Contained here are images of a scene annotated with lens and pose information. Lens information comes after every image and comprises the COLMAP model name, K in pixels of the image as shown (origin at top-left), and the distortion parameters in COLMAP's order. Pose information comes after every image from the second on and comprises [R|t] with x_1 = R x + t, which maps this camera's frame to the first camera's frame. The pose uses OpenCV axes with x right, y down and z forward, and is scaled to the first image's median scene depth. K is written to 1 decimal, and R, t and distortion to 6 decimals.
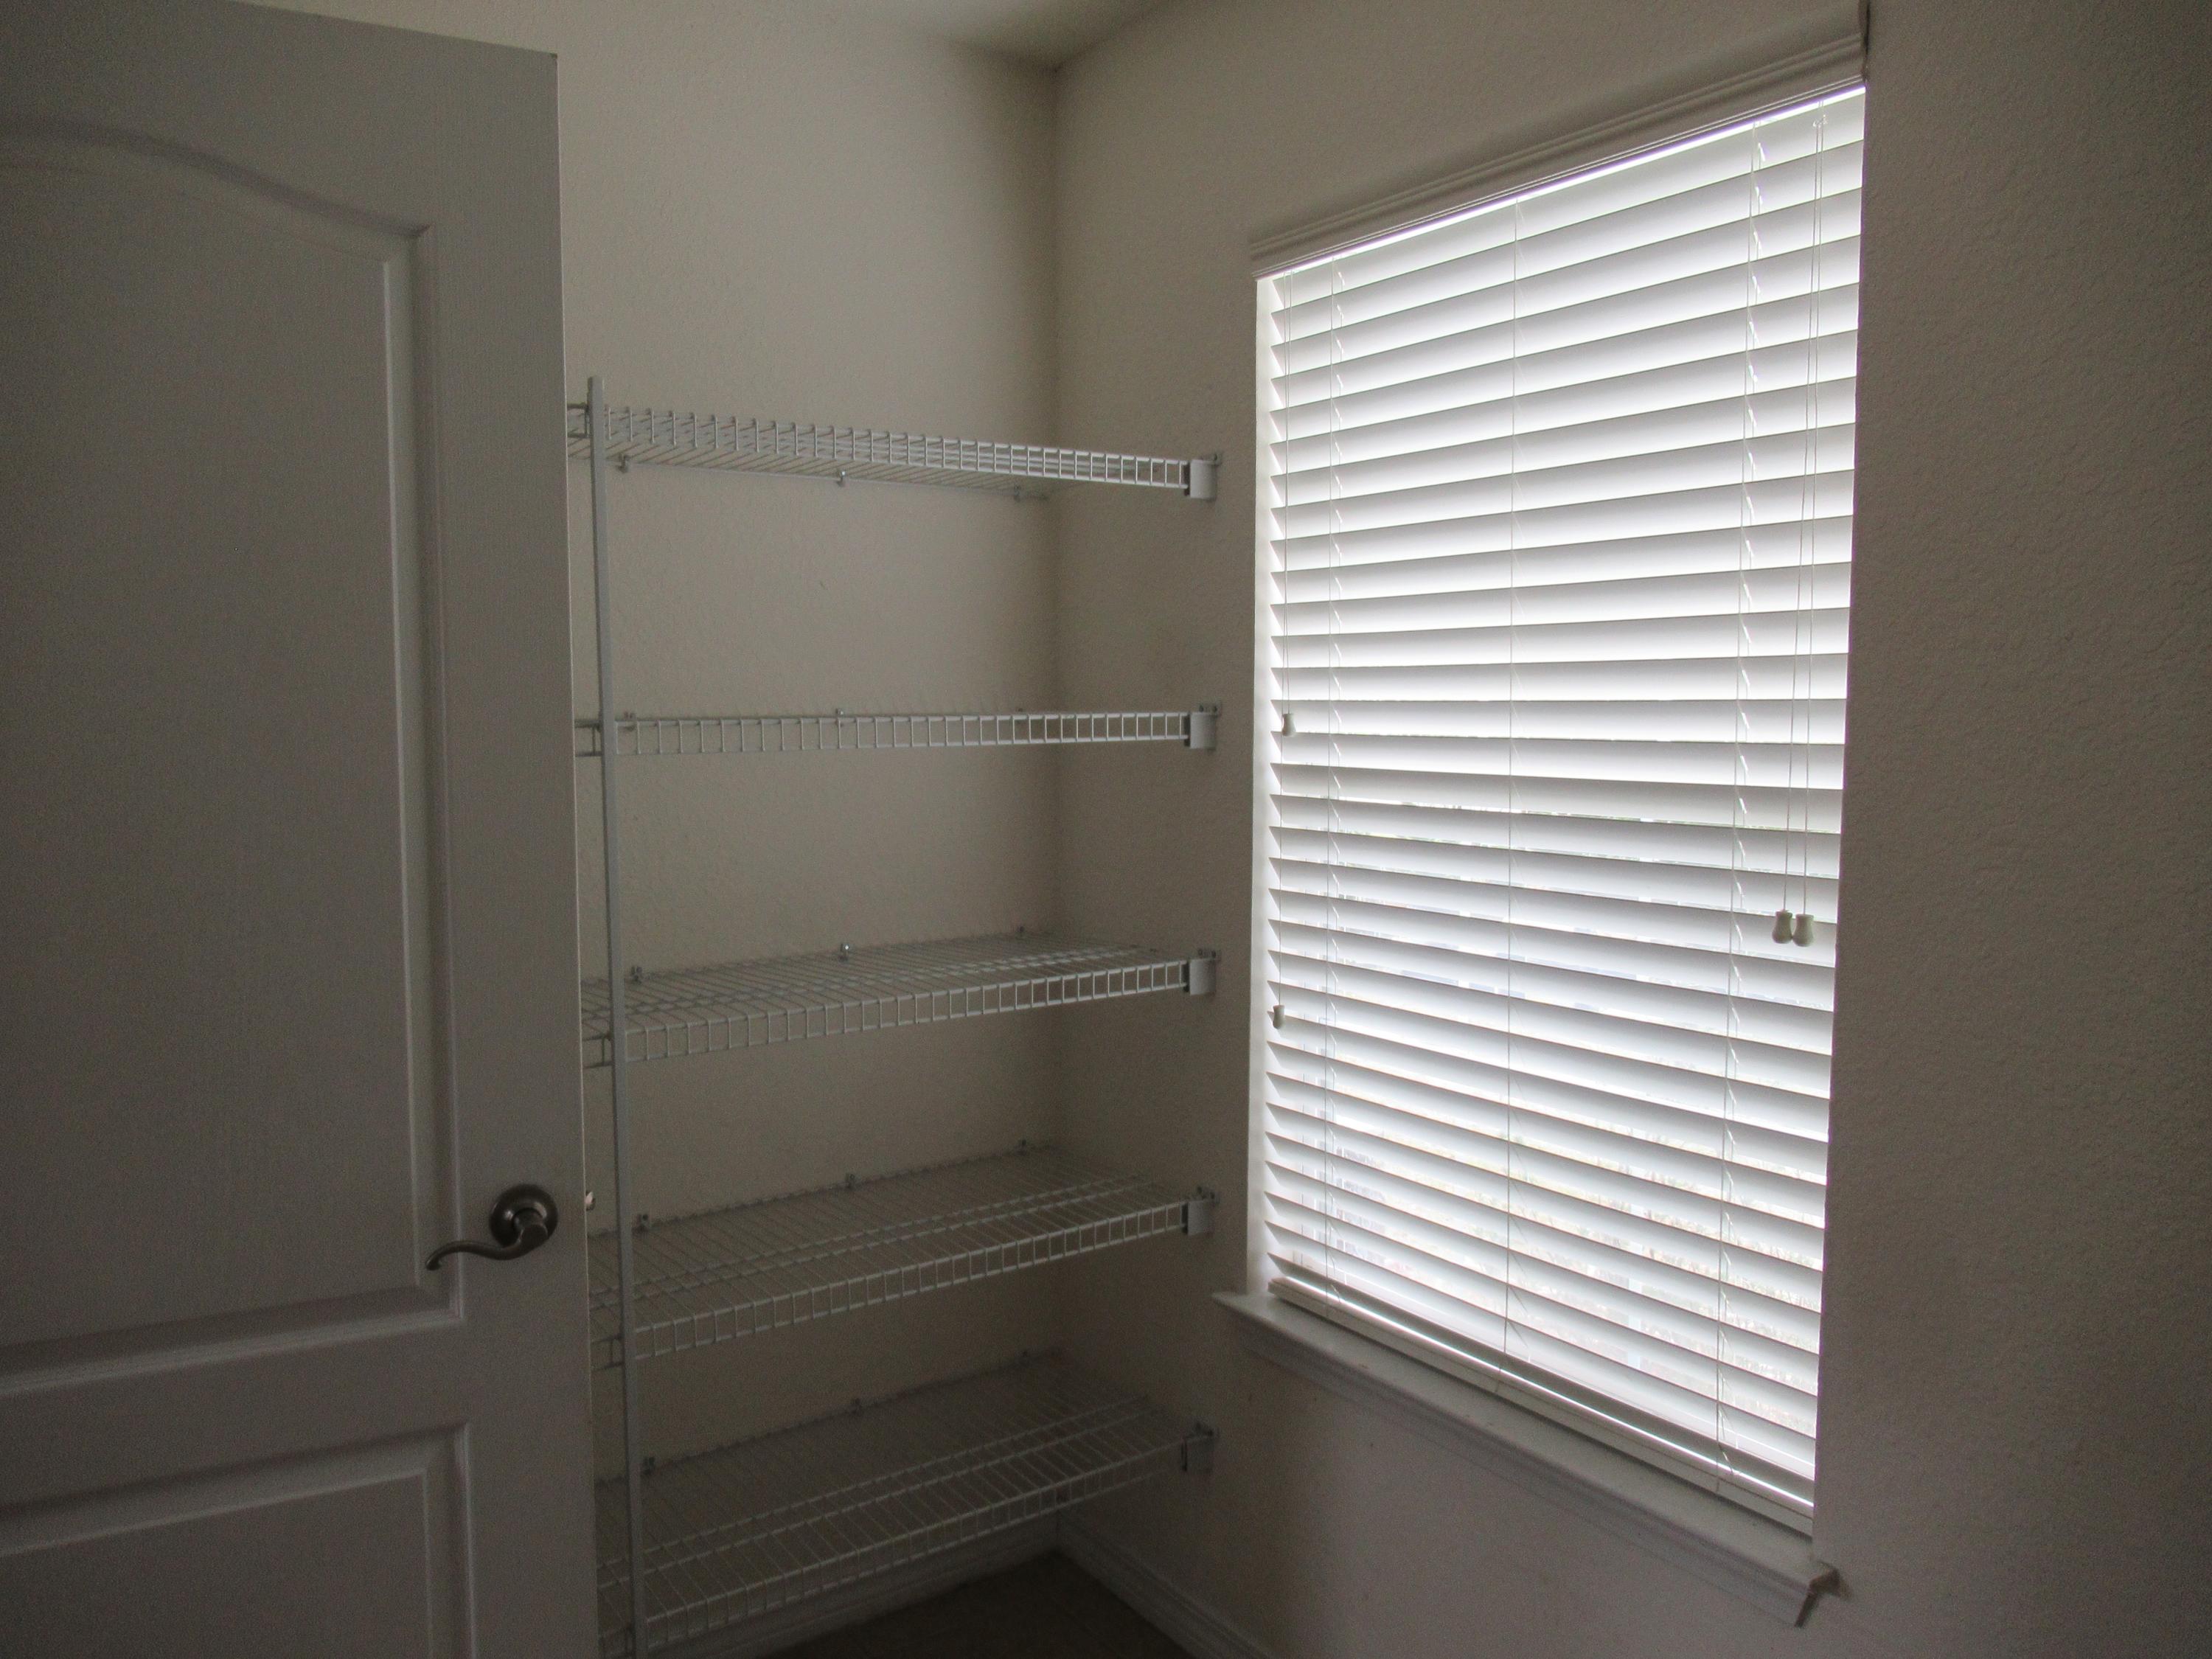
lens RADIAL K [[1628.8, 0, 1106.0], [0, 1628.8, 829.5], [0, 0, 1]] dist [-0.013682, 0.002087]
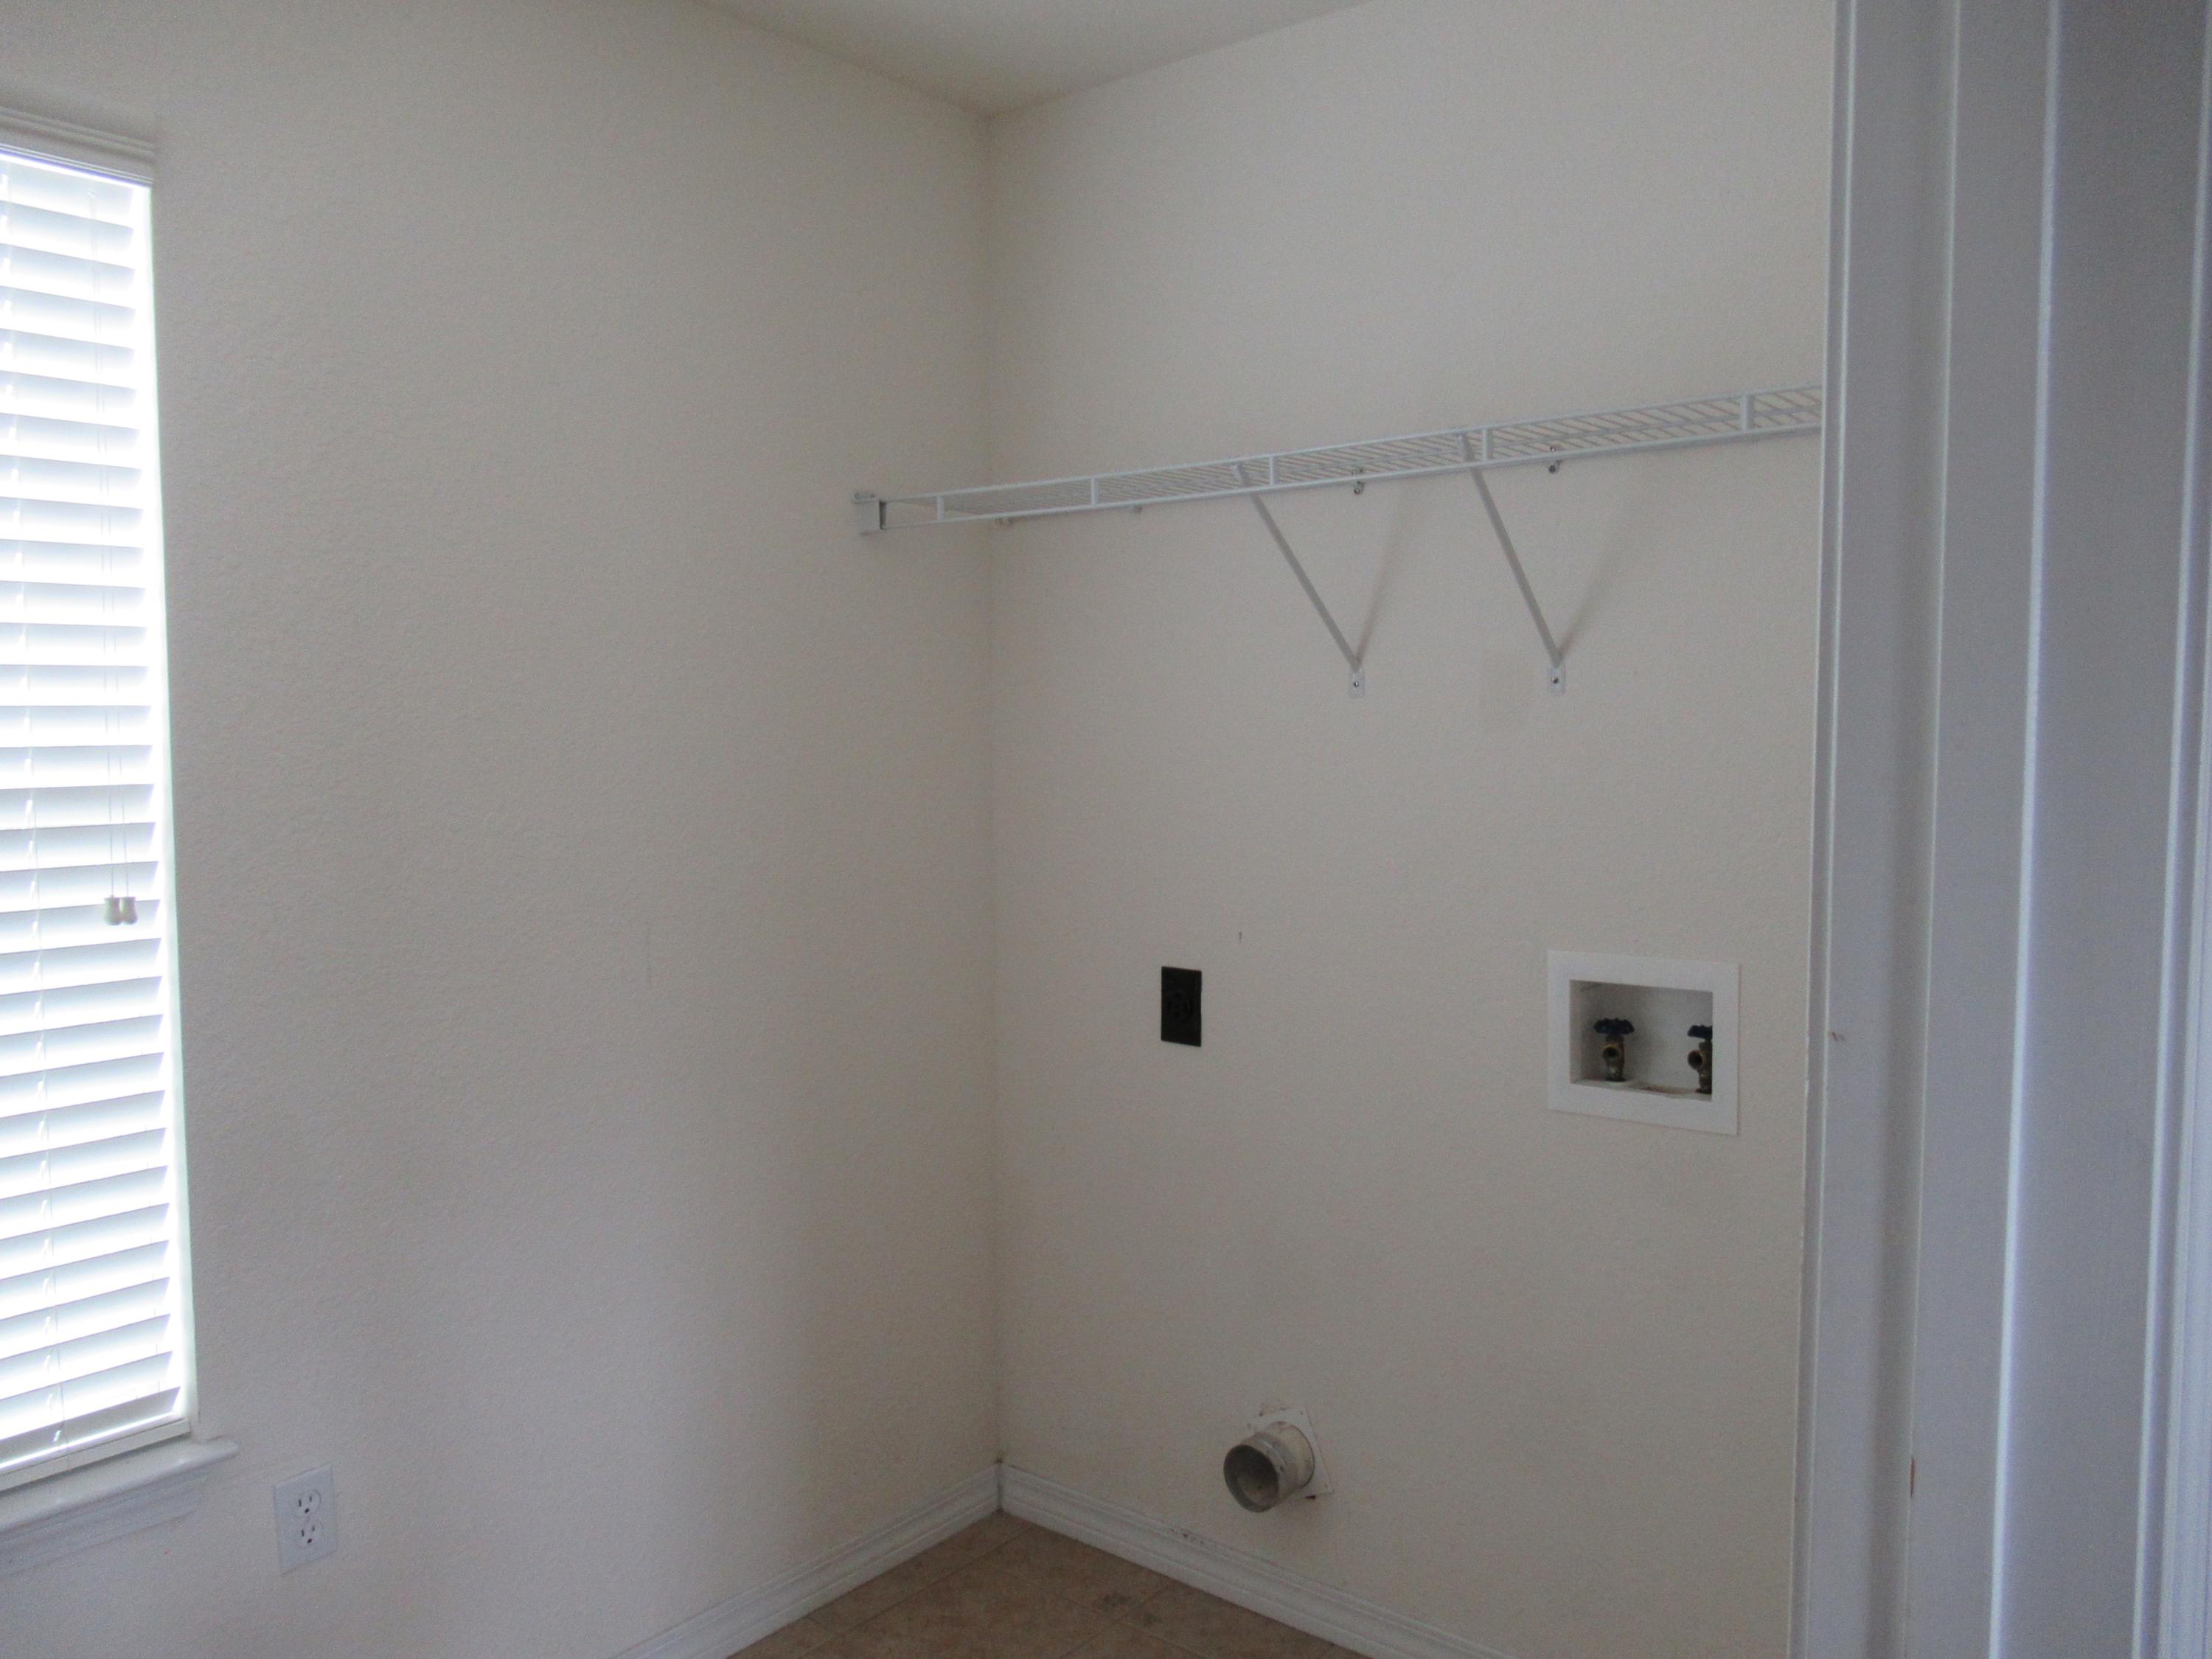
lens RADIAL K [[1628.8, 0, 1106.0], [0, 1628.8, 829.5], [0, 0, 1]] dist [-0.013682, 0.002087]
pose [[-0.283573, -0.064310, 0.956792, -0.830391], [0.075435, 0.993161, 0.089112, -0.042318], [-0.955979, 0.097445, -0.276782, 0.659797]]
